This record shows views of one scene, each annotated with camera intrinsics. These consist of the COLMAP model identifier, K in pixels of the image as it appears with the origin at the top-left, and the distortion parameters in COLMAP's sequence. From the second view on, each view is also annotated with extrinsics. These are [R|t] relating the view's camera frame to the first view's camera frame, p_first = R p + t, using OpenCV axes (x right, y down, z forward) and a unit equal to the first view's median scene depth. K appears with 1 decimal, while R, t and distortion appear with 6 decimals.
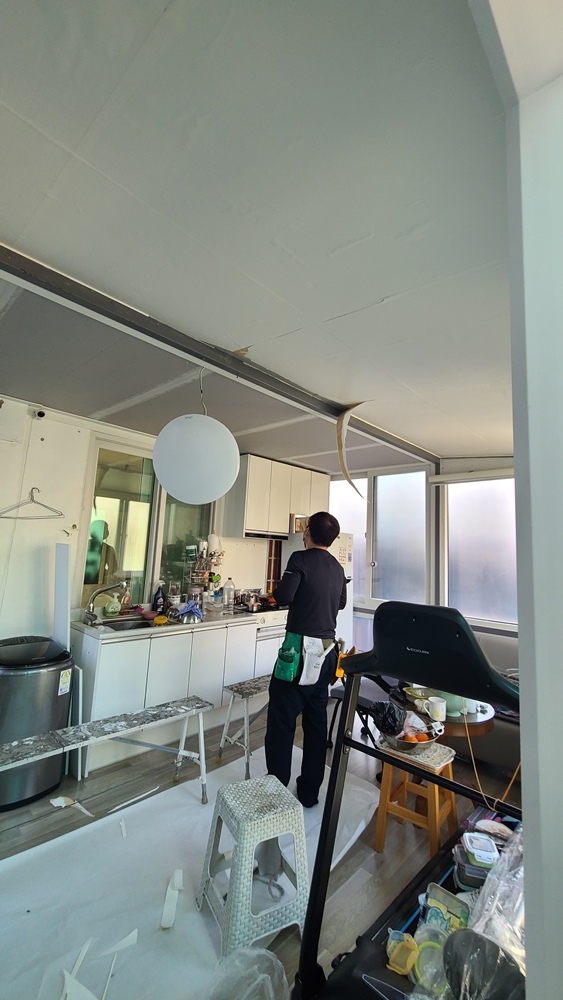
lens RADIAL K [[406.8, 0, 287.5], [0, 406.8, 494.4], [0, 0, 1]] dist [-0.002166, -0.002105]
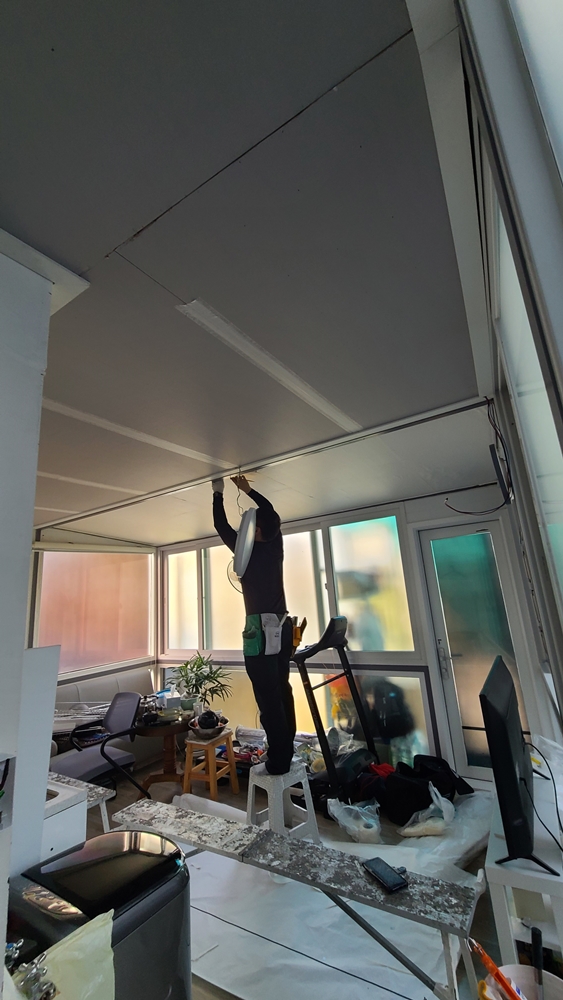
lens RADIAL K [[406.8, 0, 288.1], [0, 406.8, 498.2], [0, 0, 1]] dist [-0.002166, -0.002105]
pose [[-0.174784, 0.191562, 0.965792, -0.955124], [-0.060008, 0.976995, -0.204644, 0.022243], [-0.982777, -0.093724, -0.159268, 0.686106]]
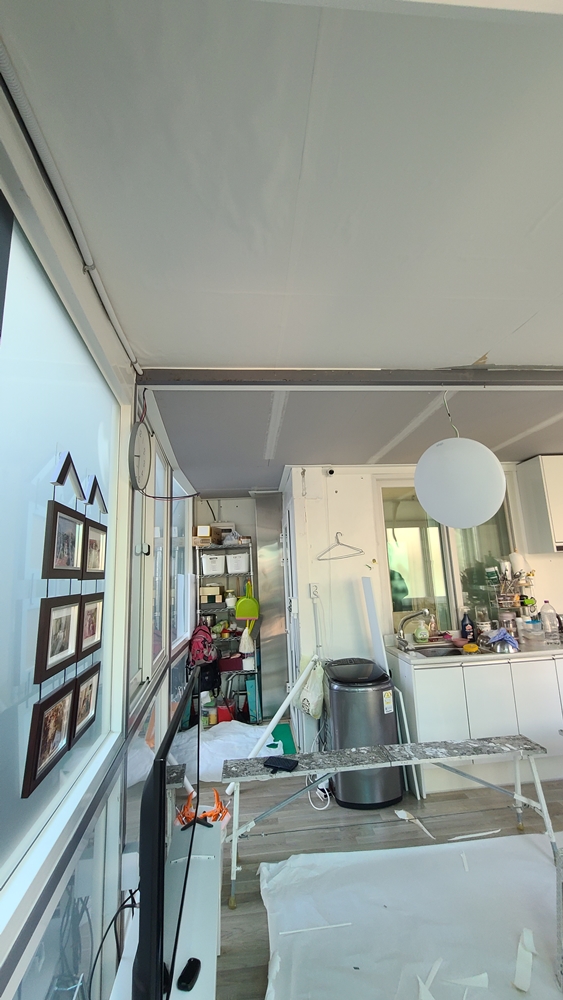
lens RADIAL K [[406.8, 0, 288.7], [0, 406.8, 495.9], [0, 0, 1]] dist [-0.002166, -0.002105]
pose [[0.737030, -0.203196, -0.644591, 0.064086], [0.169098, 0.978842, -0.115216, -0.007302], [0.654364, -0.024081, 0.755796, -0.006900]]
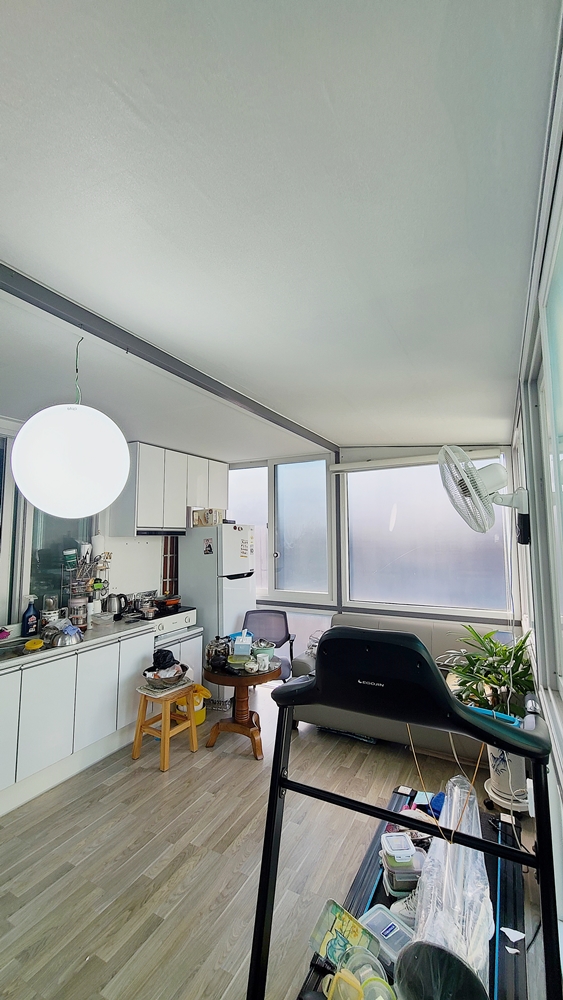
lens RADIAL K [[406.8, 0, 286.6], [0, 406.8, 494.8], [0, 0, 1]] dist [-0.002166, -0.002105]
pose [[0.964417, -0.028851, 0.262807, -0.023583], [0.018478, 0.998953, 0.041856, -0.019212], [-0.263739, -0.035510, 0.963940, 0.076804]]
